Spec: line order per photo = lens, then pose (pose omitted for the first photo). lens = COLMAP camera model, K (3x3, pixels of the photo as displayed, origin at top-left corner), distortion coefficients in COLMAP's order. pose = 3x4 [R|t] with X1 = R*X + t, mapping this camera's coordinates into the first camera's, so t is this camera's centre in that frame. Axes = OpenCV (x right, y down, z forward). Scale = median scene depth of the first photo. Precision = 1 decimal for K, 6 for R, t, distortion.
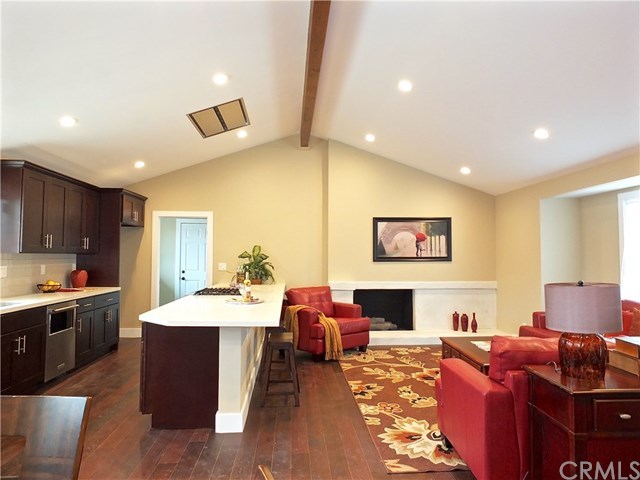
lens RADIAL K [[434.0, 0, 318.5], [0, 434.0, 246.1], [0, 0, 1]] dist [-0.034551, 0.020864]
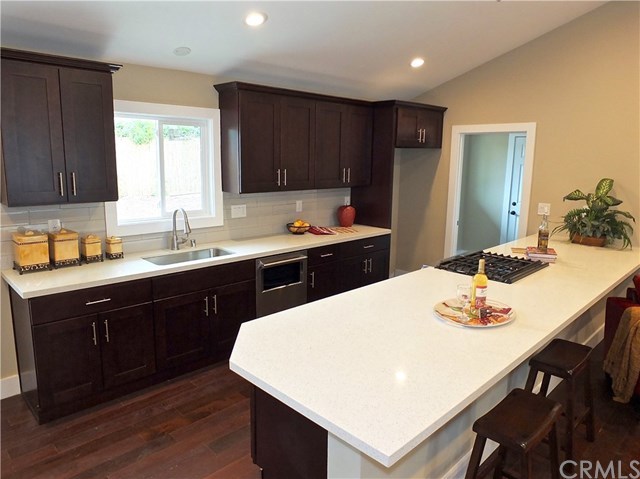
lens RADIAL K [[434.0, 0, 314.8], [0, 434.0, 247.7], [0, 0, 1]] dist [-0.034551, 0.020864]
pose [[0.642121, 0.154221, -0.750930, 0.052029], [0.012499, 0.977319, 0.211403, -0.037414], [0.766501, -0.145132, 0.625629, 0.324521]]
